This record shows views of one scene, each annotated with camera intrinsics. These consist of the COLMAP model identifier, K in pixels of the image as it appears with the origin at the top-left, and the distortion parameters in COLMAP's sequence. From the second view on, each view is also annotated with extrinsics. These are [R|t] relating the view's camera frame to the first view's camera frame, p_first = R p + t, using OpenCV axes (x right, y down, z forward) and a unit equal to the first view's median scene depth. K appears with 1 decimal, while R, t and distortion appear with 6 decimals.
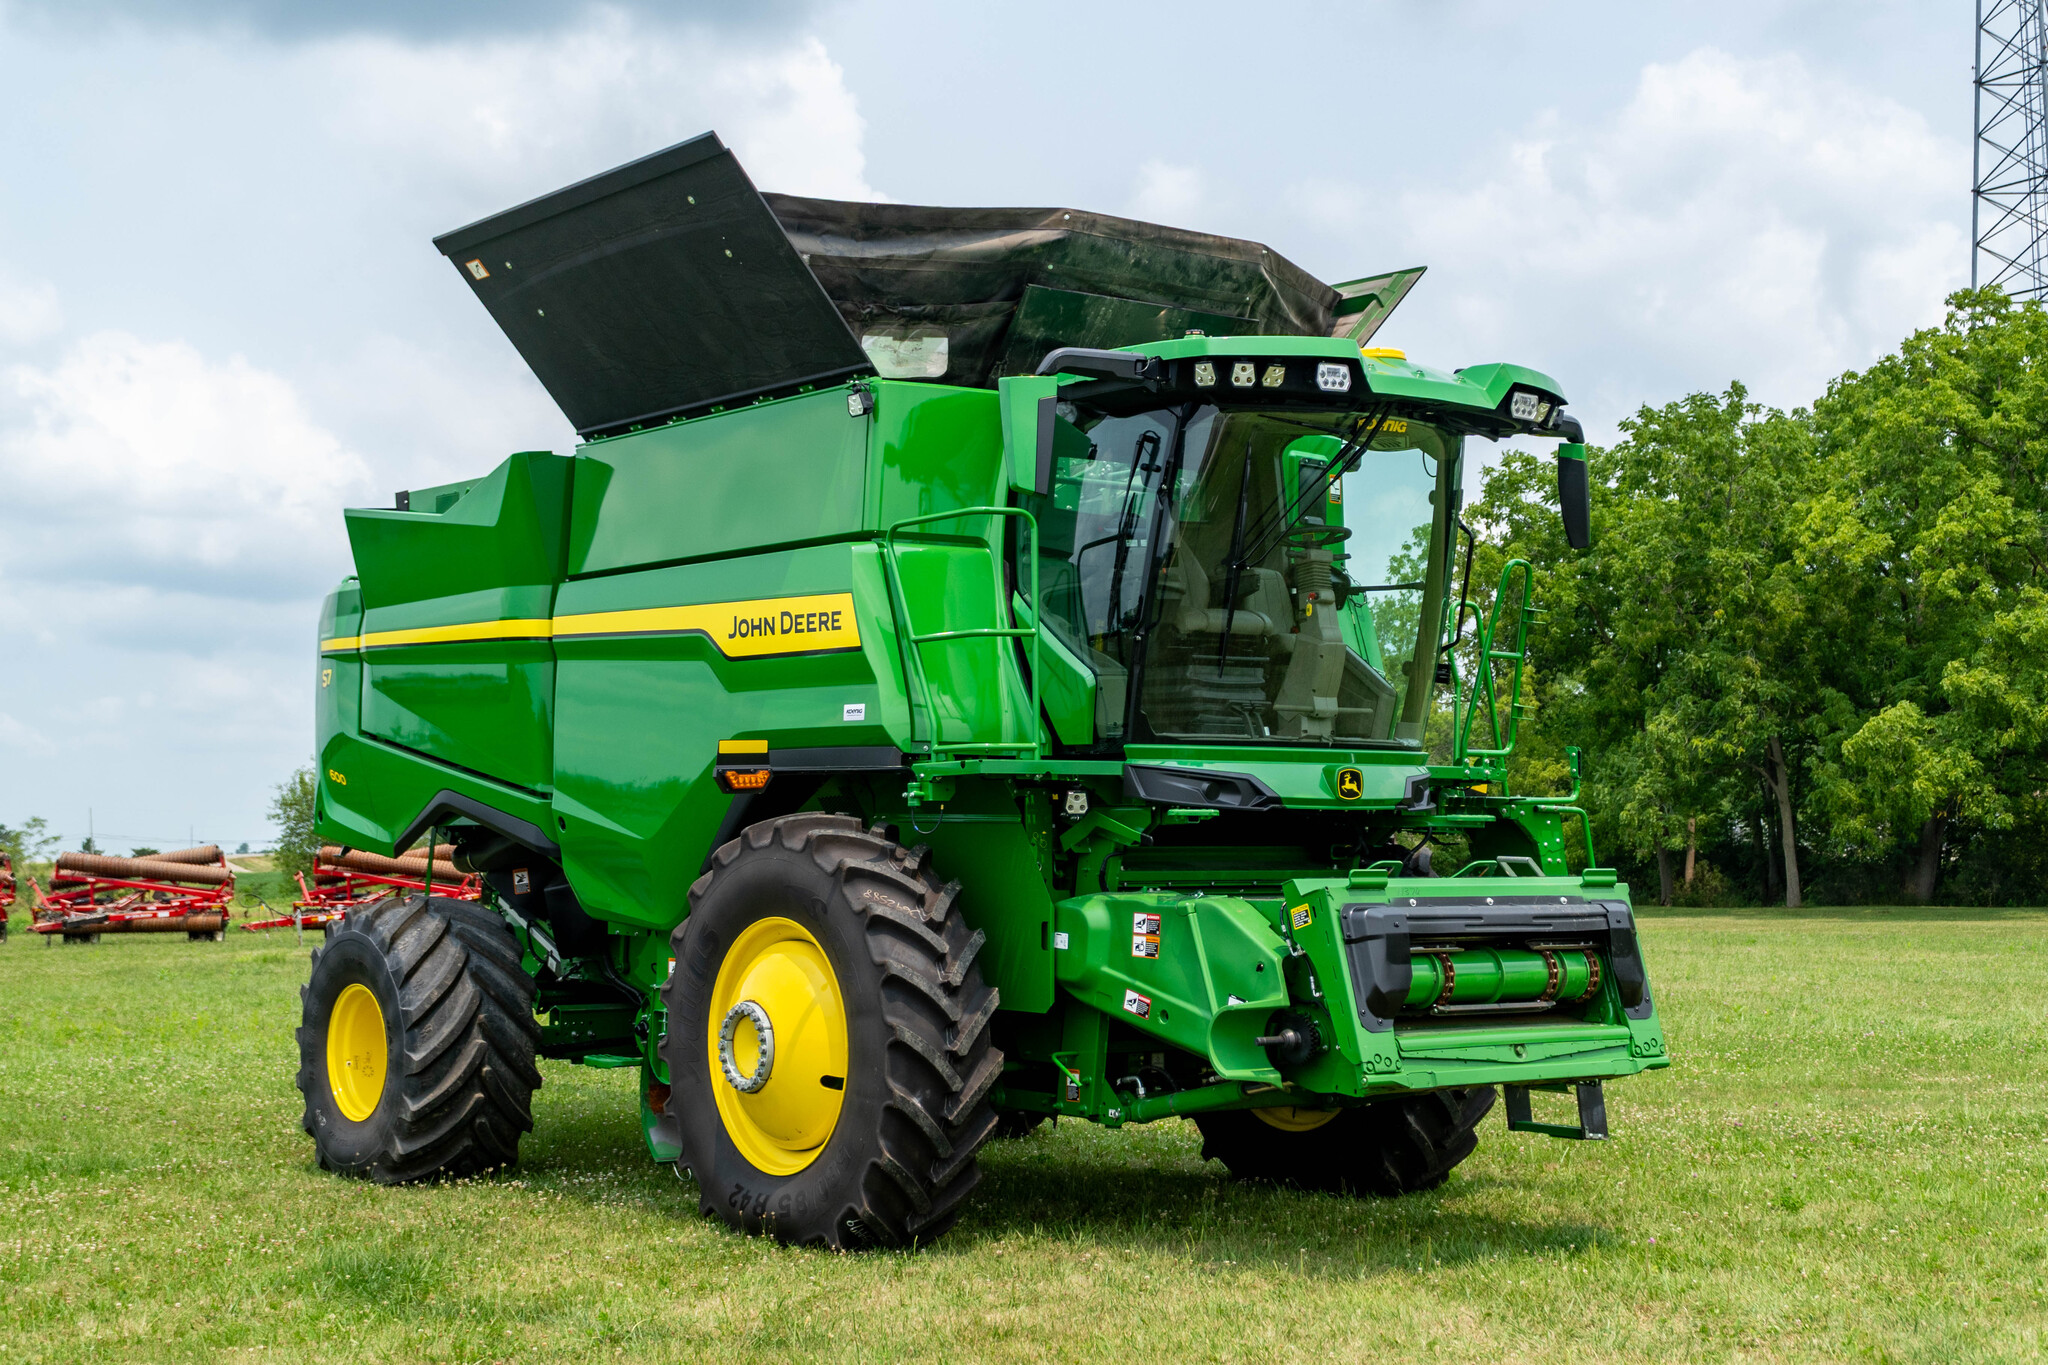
lens RADIAL K [[2776.8, 0, 1024.0], [0, 2776.8, 682.5], [0, 0, 1]] dist [0.071204, 0.023973]
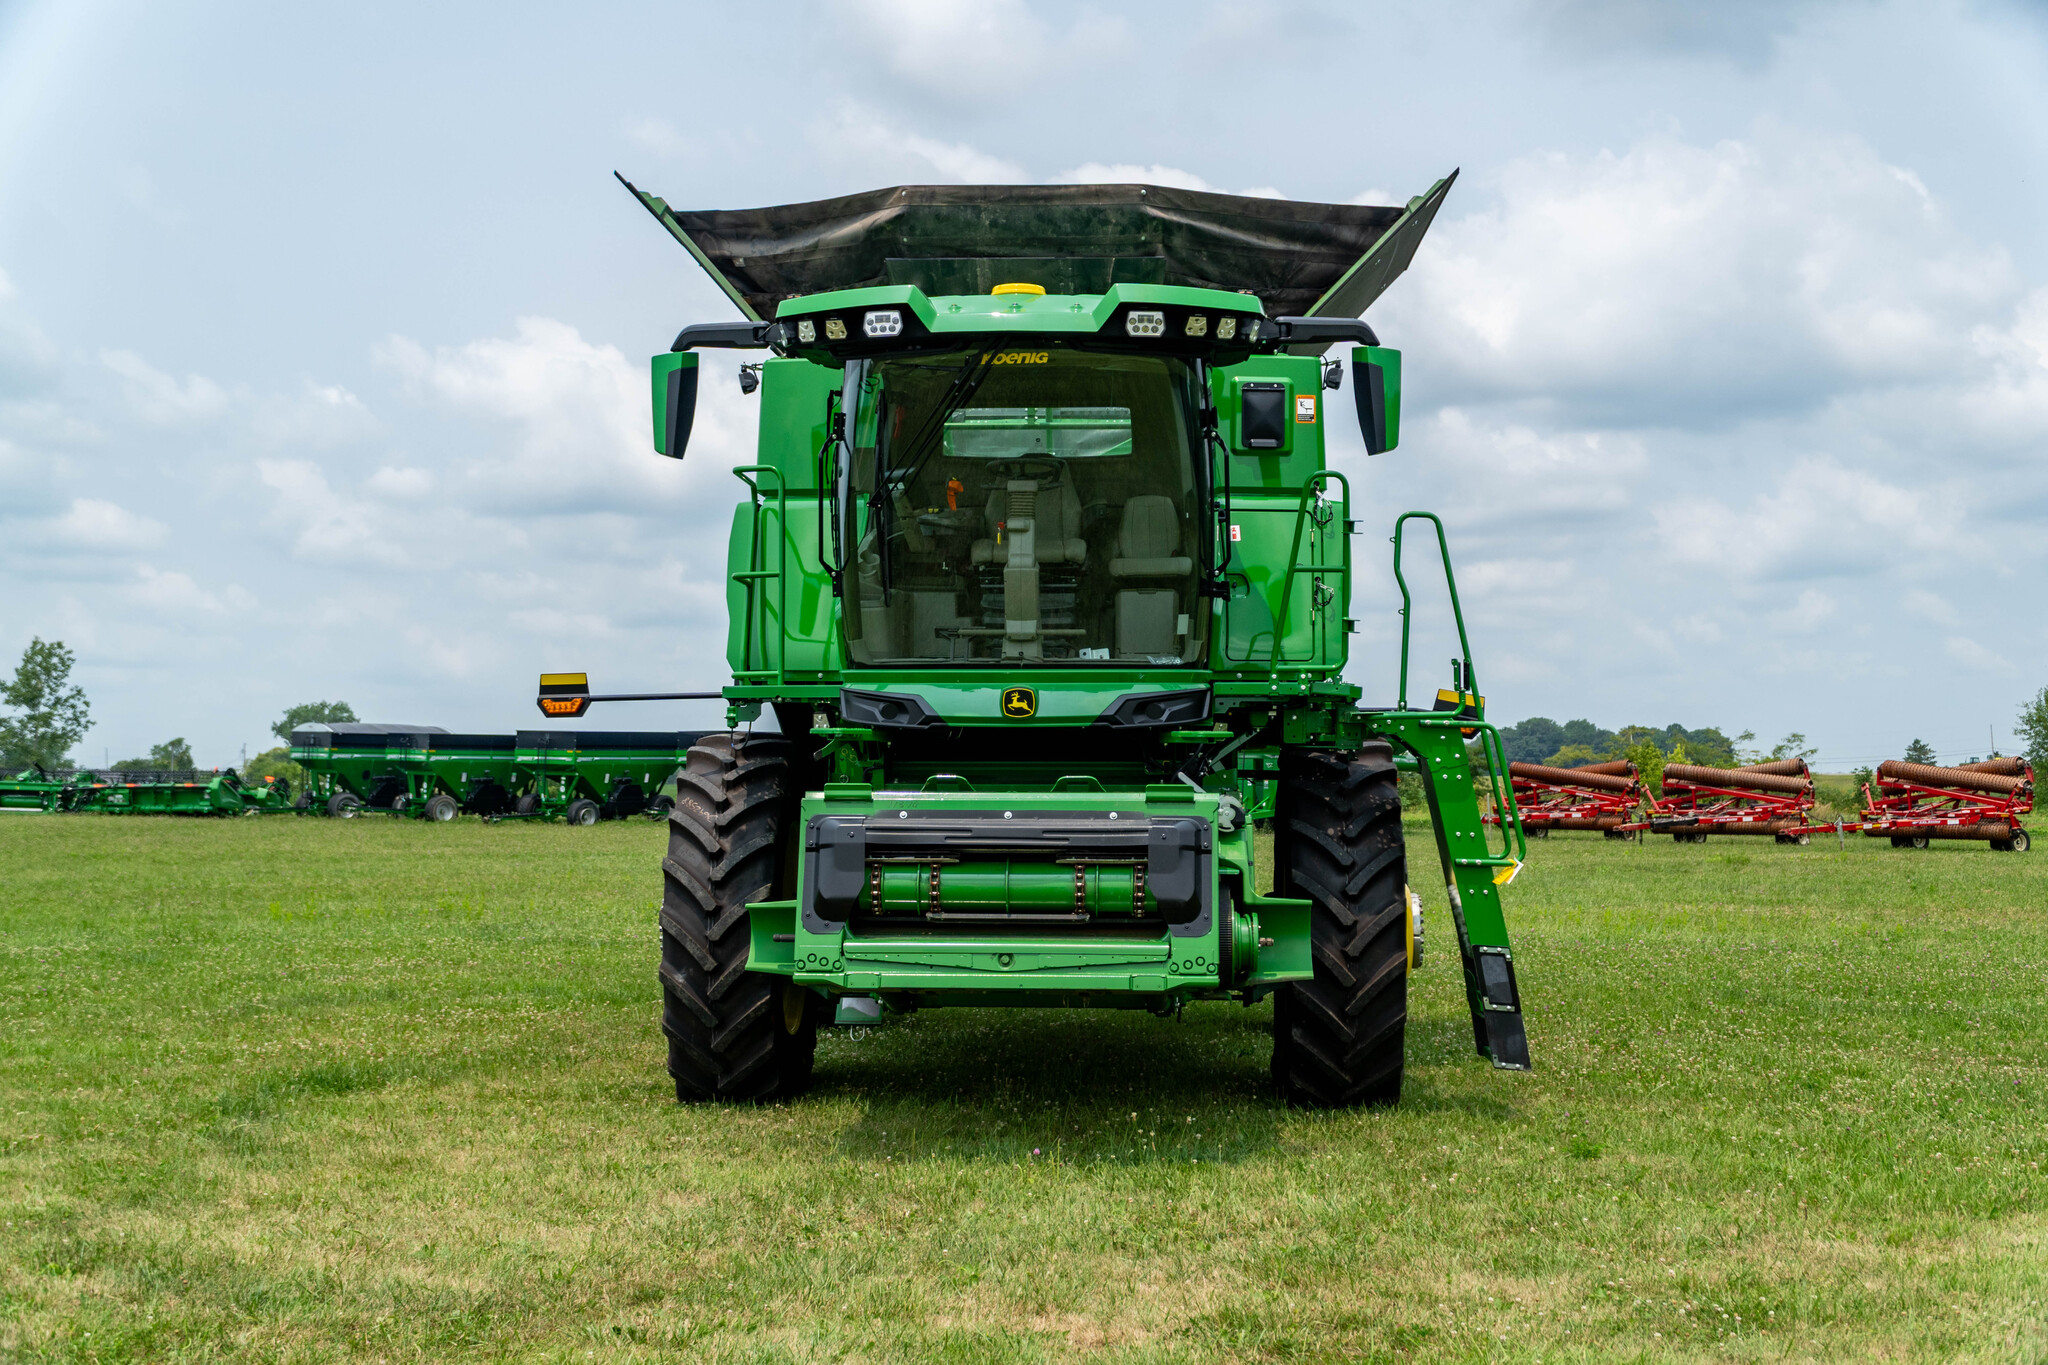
lens RADIAL K [[2443.0, 0, 1024.0], [0, 2443.0, 682.5], [0, 0, 1]] dist [0.117697, 0.029730]
pose [[0.759782, -0.018124, -0.649926, 0.683338], [0.036054, 0.999248, 0.014283, 0.014899], [0.649178, -0.034285, 0.759864, 0.282504]]
